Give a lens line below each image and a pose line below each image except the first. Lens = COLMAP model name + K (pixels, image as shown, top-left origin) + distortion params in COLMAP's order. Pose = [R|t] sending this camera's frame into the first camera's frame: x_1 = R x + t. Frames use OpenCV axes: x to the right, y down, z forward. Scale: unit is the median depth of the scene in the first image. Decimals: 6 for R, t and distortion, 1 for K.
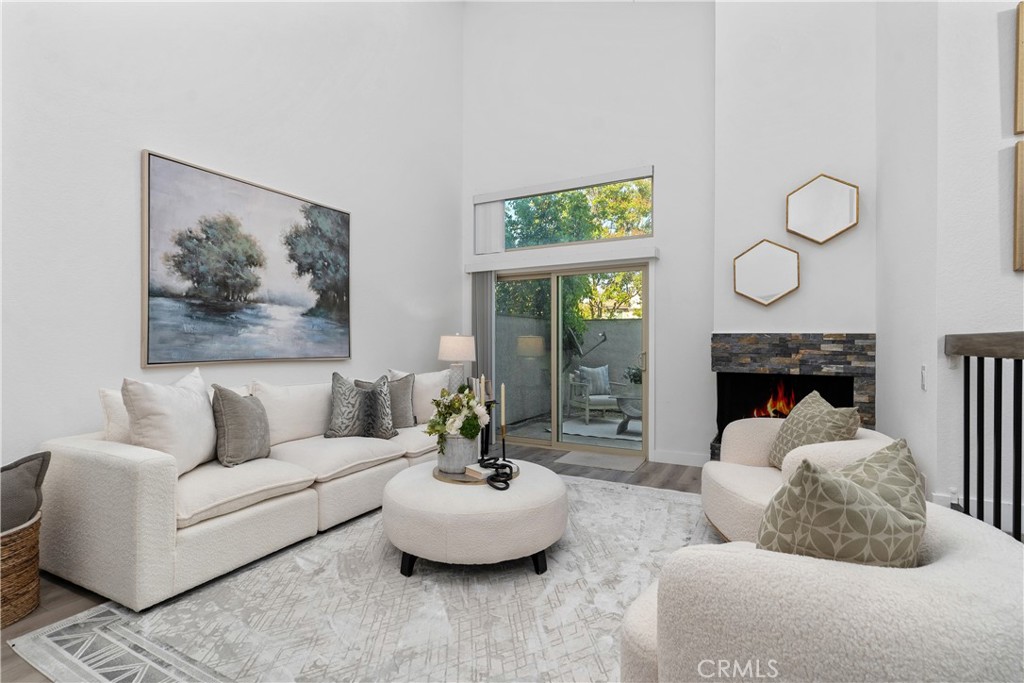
lens RADIAL K [[490.3, 0, 512.9], [0, 490.3, 341.9], [0, 0, 1]] dist [-0.002164, 0.000640]
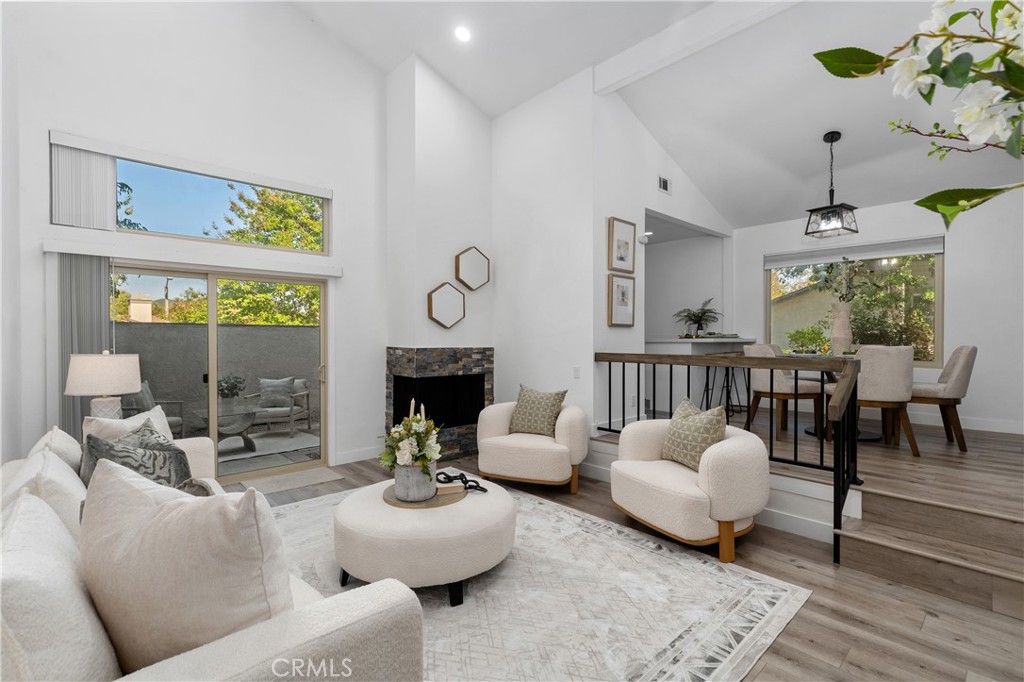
lens RADIAL K [[462.7, 0, 516.4], [0, 462.7, 338.2], [0, 0, 1]] dist [0.009993, 0.000619]
pose [[0.327229, -0.001641, 0.944944, -0.840493], [0.003073, 0.999995, 0.000672, -0.055602], [-0.944940, 0.002684, 0.327232, 0.445089]]
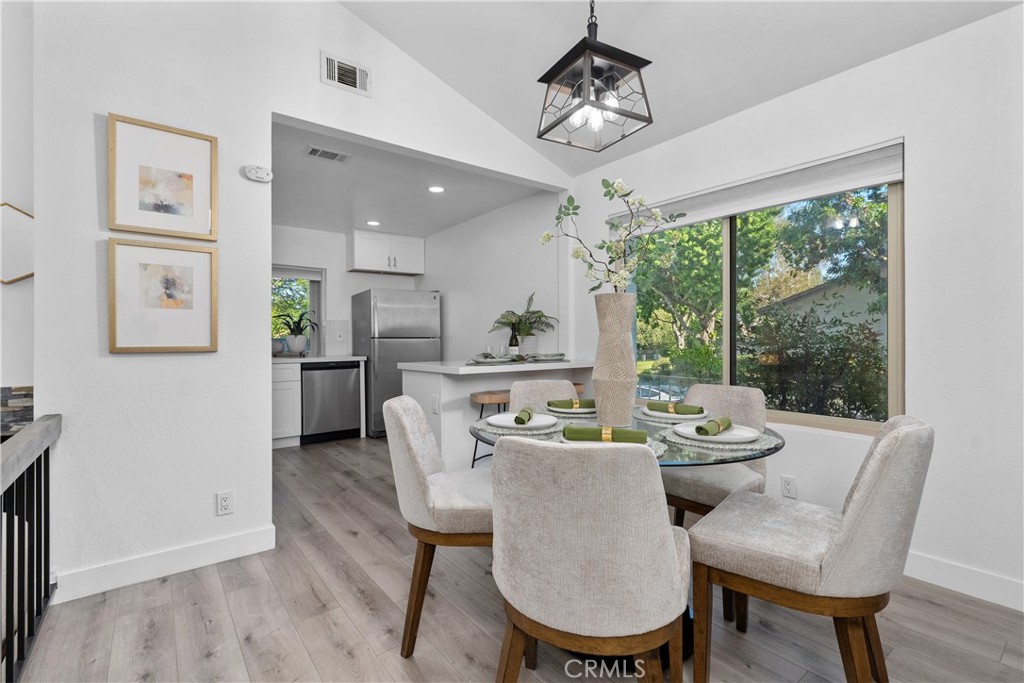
lens RADIAL K [[462.7, 0, 510.1], [0, 462.7, 337.5], [0, 0, 1]] dist [0.009993, 0.000619]
pose [[0.409564, -0.000325, 0.912281, 0.274866], [0.009624, 0.999946, -0.003964, -0.106655], [-0.912231, 0.010404, 0.409545, -0.165778]]
